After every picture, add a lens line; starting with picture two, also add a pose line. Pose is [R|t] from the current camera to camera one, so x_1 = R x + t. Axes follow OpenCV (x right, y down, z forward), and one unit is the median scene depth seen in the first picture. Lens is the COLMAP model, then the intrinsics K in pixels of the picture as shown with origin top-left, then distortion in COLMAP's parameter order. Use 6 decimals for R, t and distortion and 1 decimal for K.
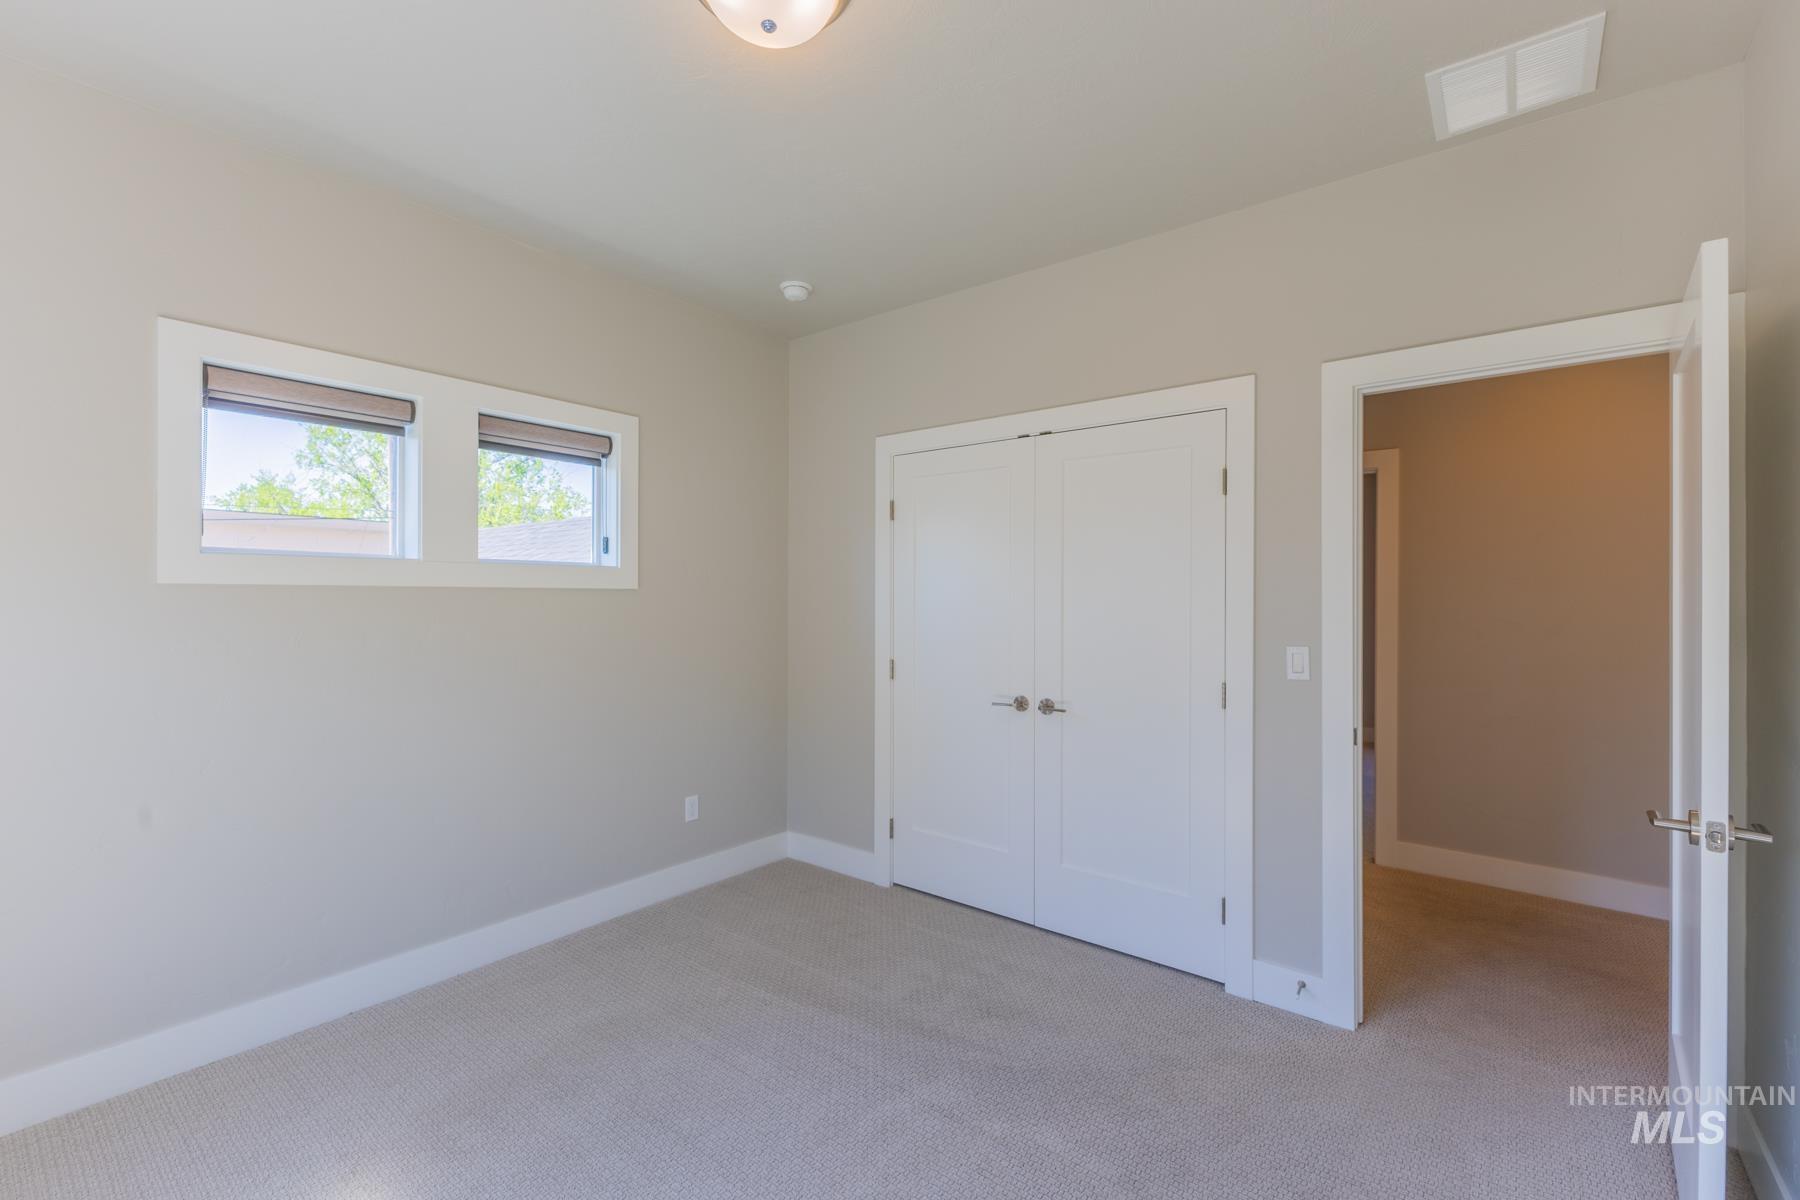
lens RADIAL K [[775.4, 0, 906.9], [0, 775.4, 597.2], [0, 0, 1]] dist [0.003927, 0.000709]
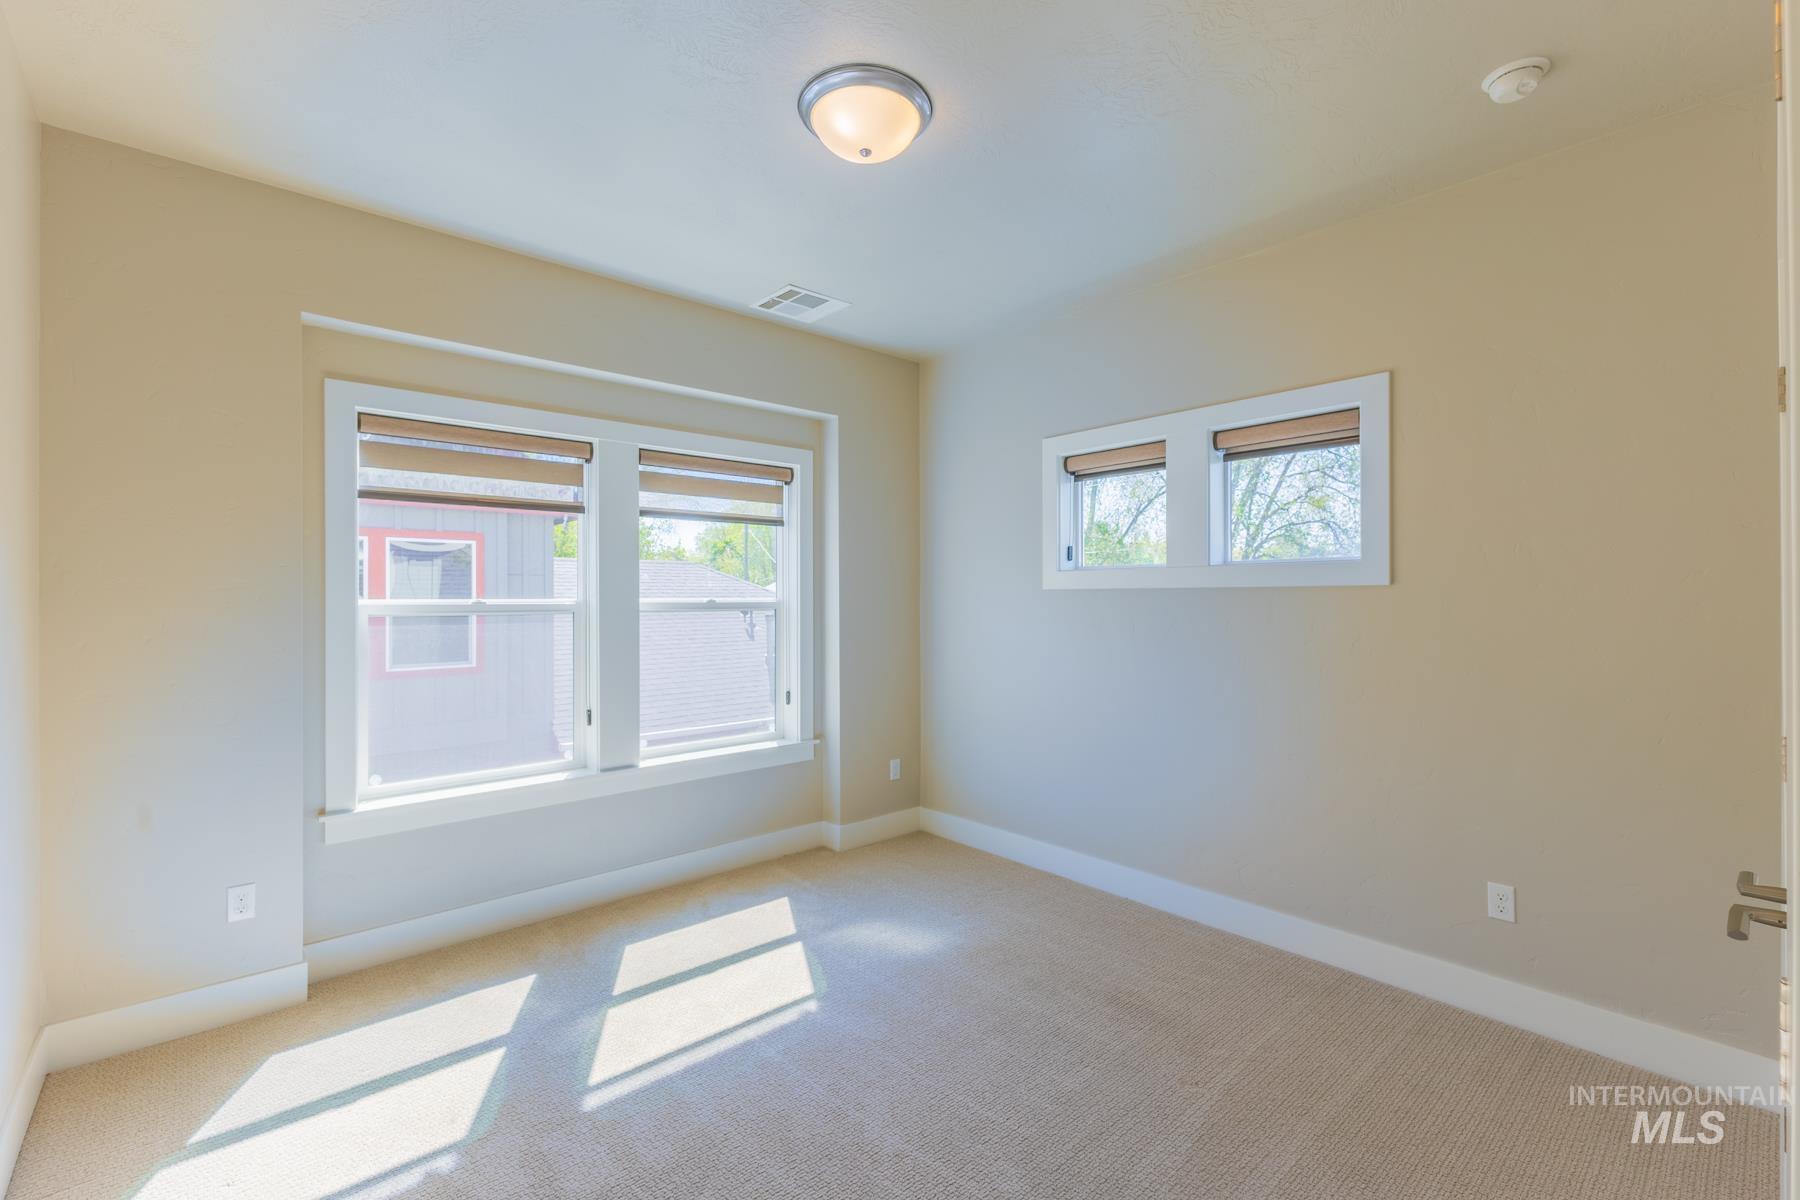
lens RADIAL K [[775.4, 0, 904.7], [0, 775.4, 606.6], [0, 0, 1]] dist [0.003927, 0.000709]
pose [[-0.184069, 0.004059, -0.982905, 0.604210], [-0.001923, 0.999988, 0.004489, 0.009821], [0.982912, 0.002716, -0.184059, 0.733918]]
